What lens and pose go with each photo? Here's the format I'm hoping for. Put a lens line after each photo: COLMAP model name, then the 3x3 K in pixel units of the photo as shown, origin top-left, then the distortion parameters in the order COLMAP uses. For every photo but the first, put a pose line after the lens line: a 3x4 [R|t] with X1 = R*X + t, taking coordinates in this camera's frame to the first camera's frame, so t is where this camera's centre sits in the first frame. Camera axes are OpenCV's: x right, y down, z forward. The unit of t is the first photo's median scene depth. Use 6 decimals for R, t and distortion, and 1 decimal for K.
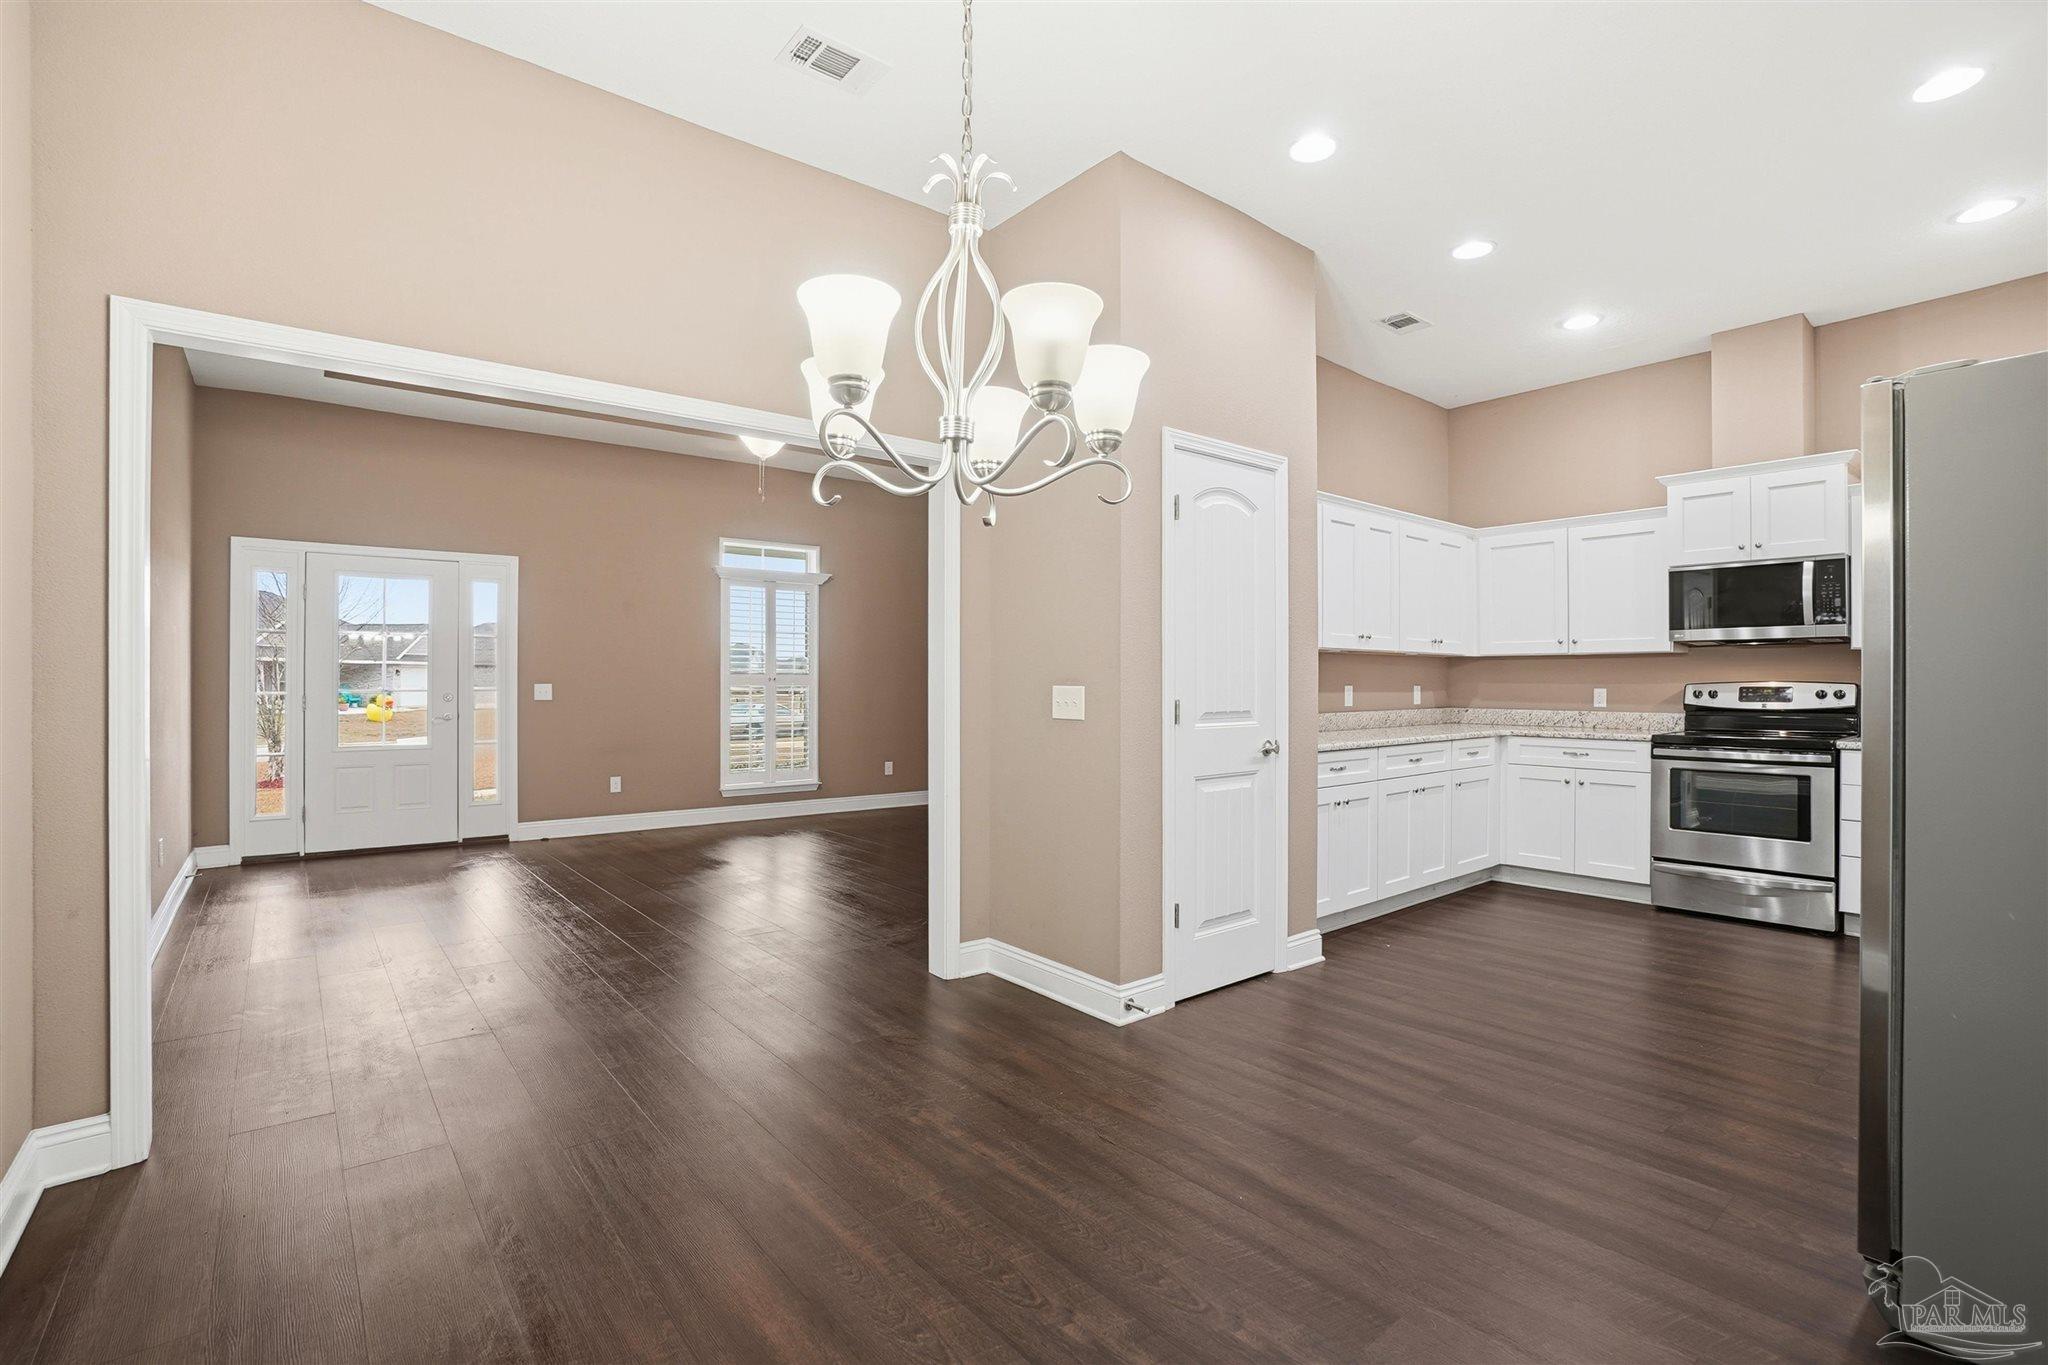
lens RADIAL K [[926.3, 0, 1011.5], [0, 926.3, 678.2], [0, 0, 1]] dist [-0.031251, -0.000211]
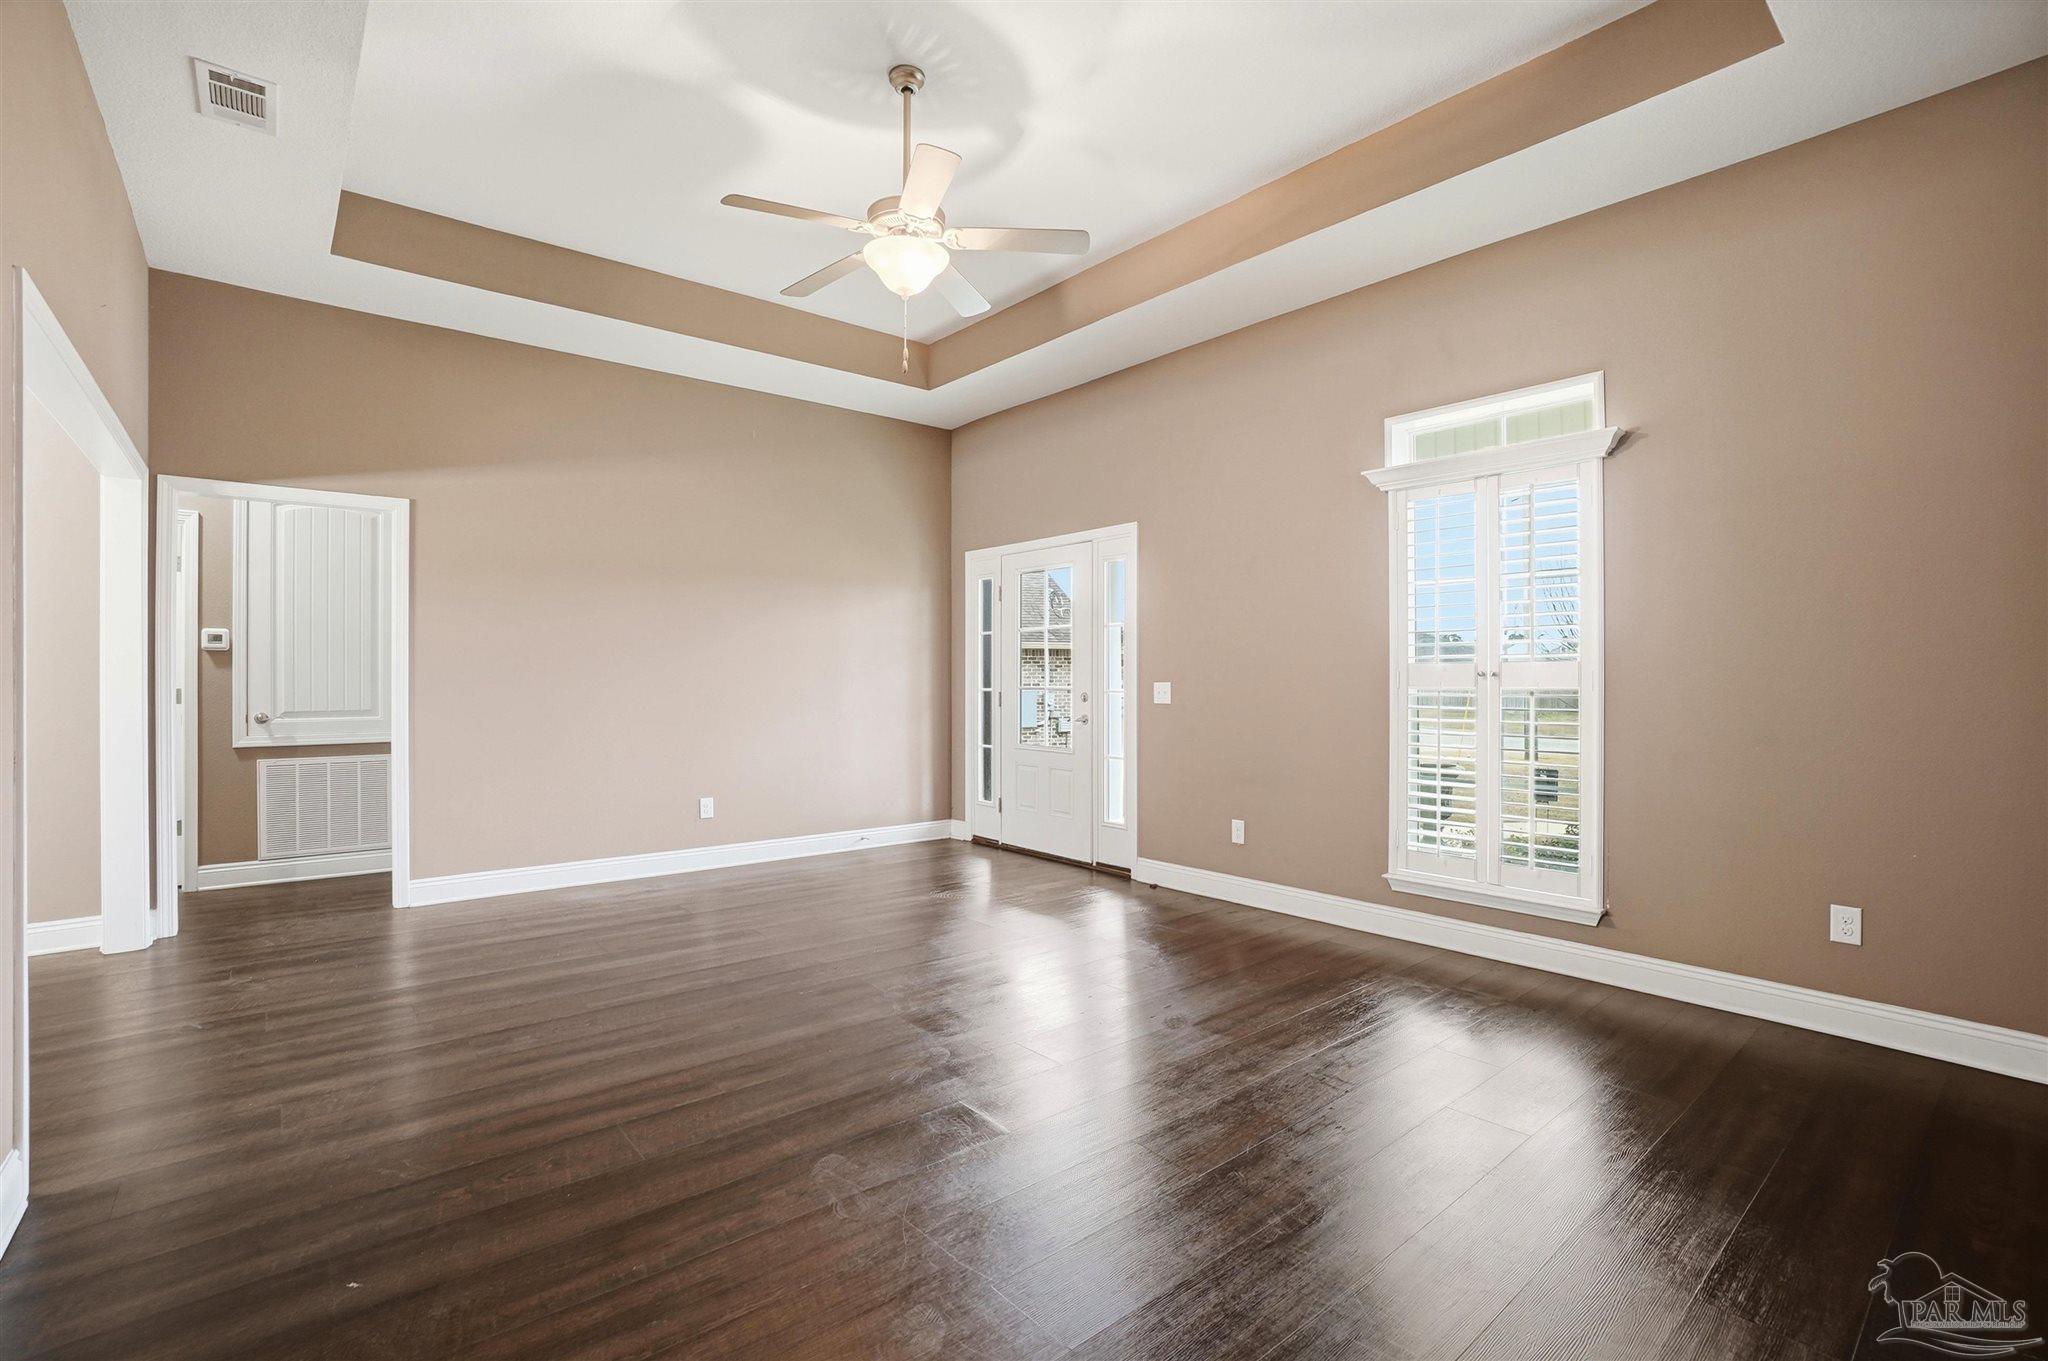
lens RADIAL K [[926.3, 0, 1011.5], [0, 926.3, 676.2], [0, 0, 1]] dist [-0.031251, -0.000211]
pose [[0.009866, 0.001029, -0.999951, 0.258883], [0.007933, 0.999968, 0.001107, -0.000604], [0.999920, -0.007944, 0.009858, 0.886153]]
